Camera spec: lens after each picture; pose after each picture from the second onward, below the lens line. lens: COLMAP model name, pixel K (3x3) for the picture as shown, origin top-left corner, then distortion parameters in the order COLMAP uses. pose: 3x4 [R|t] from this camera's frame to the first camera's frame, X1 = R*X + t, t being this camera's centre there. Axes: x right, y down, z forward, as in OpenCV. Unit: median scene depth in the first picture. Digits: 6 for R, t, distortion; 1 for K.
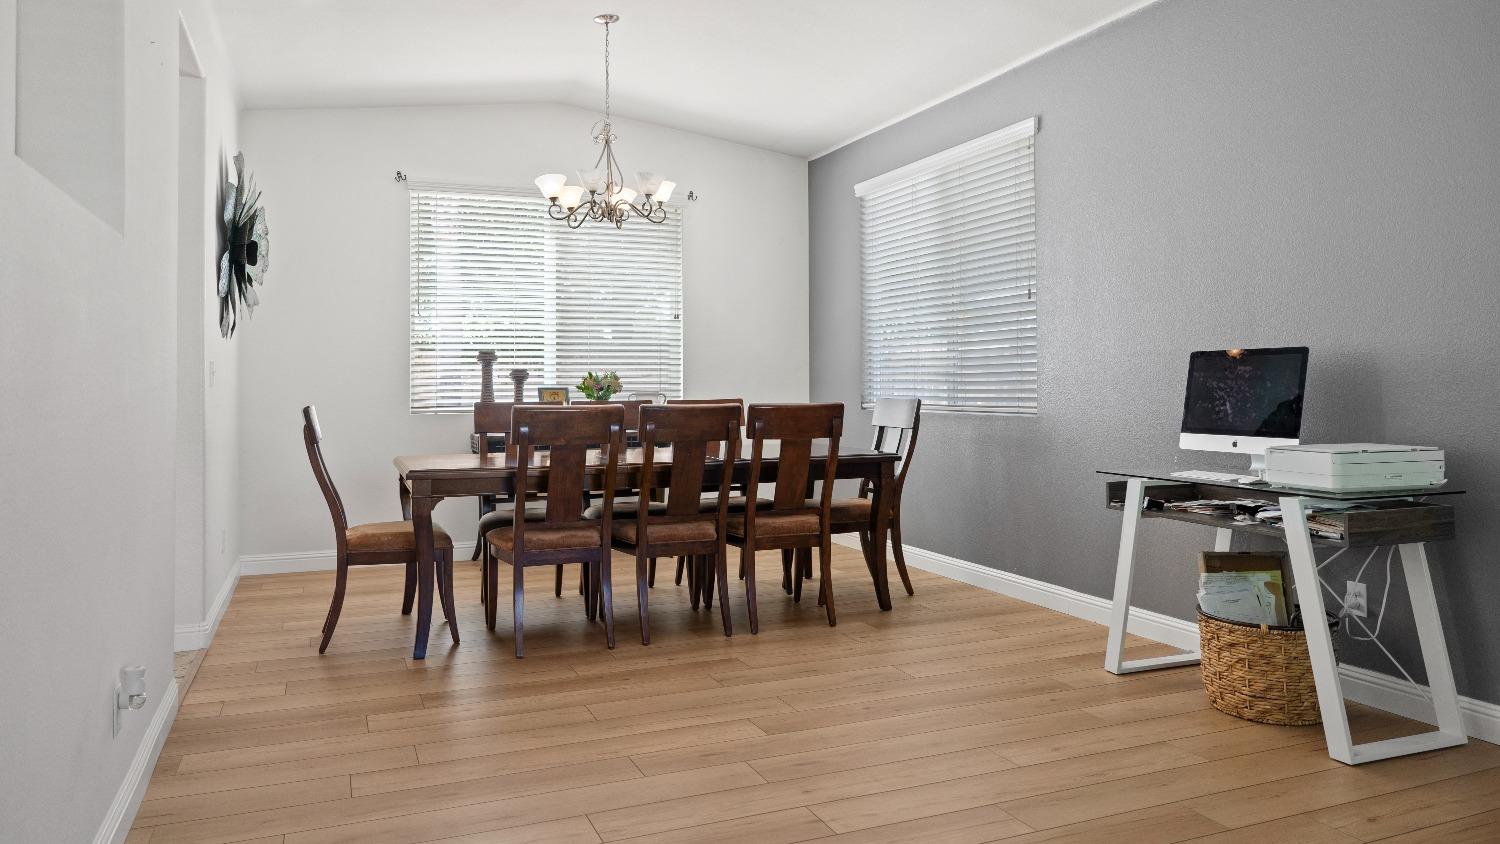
lens RADIAL K [[1037.8, 0, 762.0], [0, 1037.8, 388.1], [0, 0, 1]] dist [0.007122, -0.003640]
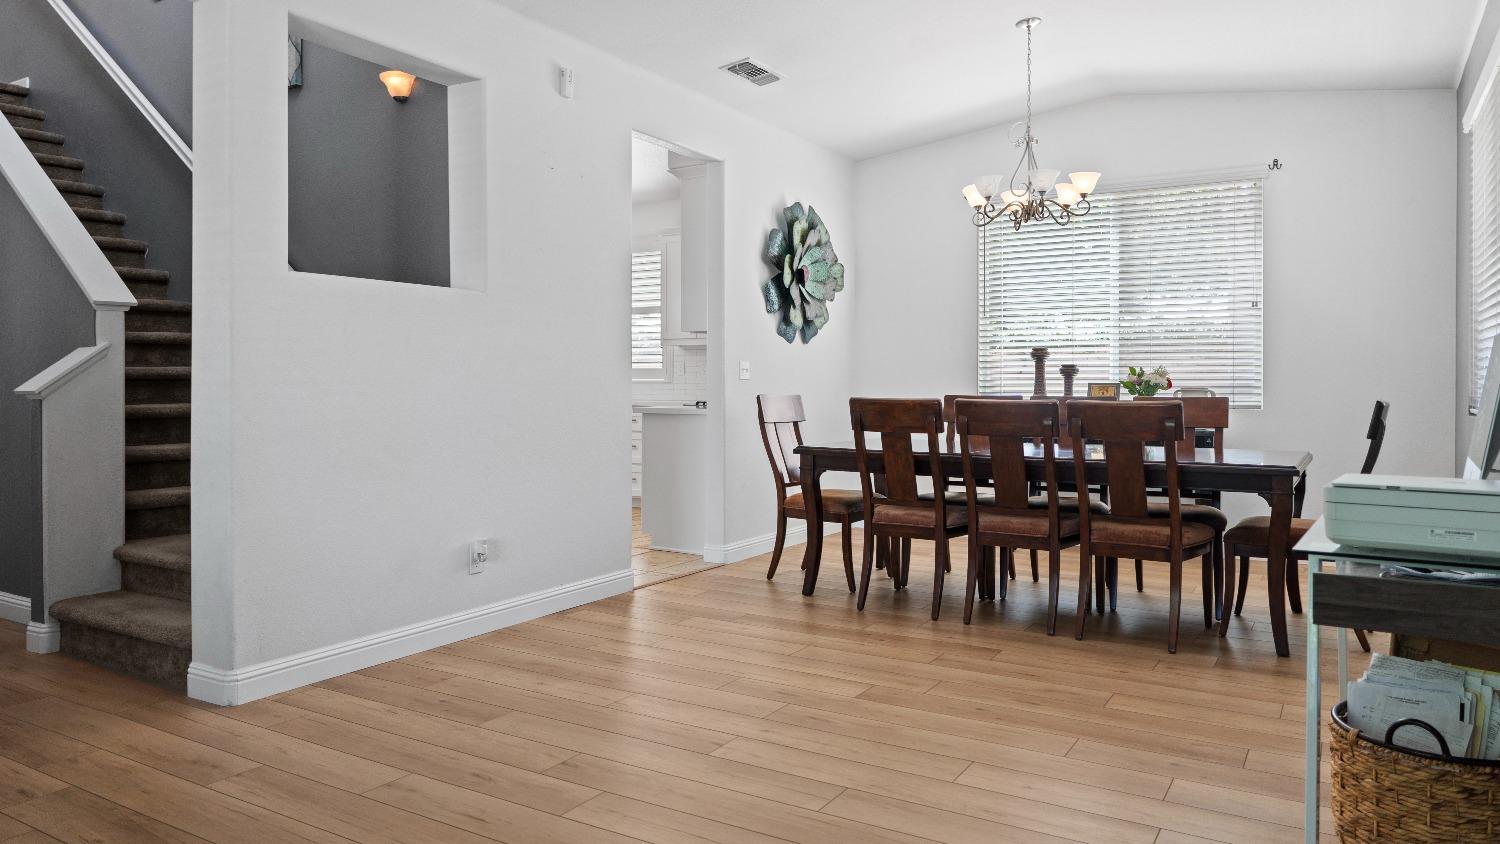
lens RADIAL K [[1037.8, 0, 749.9], [0, 1037.8, 418.0], [0, 0, 1]] dist [0.007122, -0.003640]
pose [[0.572677, 0.036097, -0.818986, 0.523699], [-0.007181, 0.999213, 0.039019, -0.004144], [0.819750, -0.016464, 0.572485, 0.173888]]
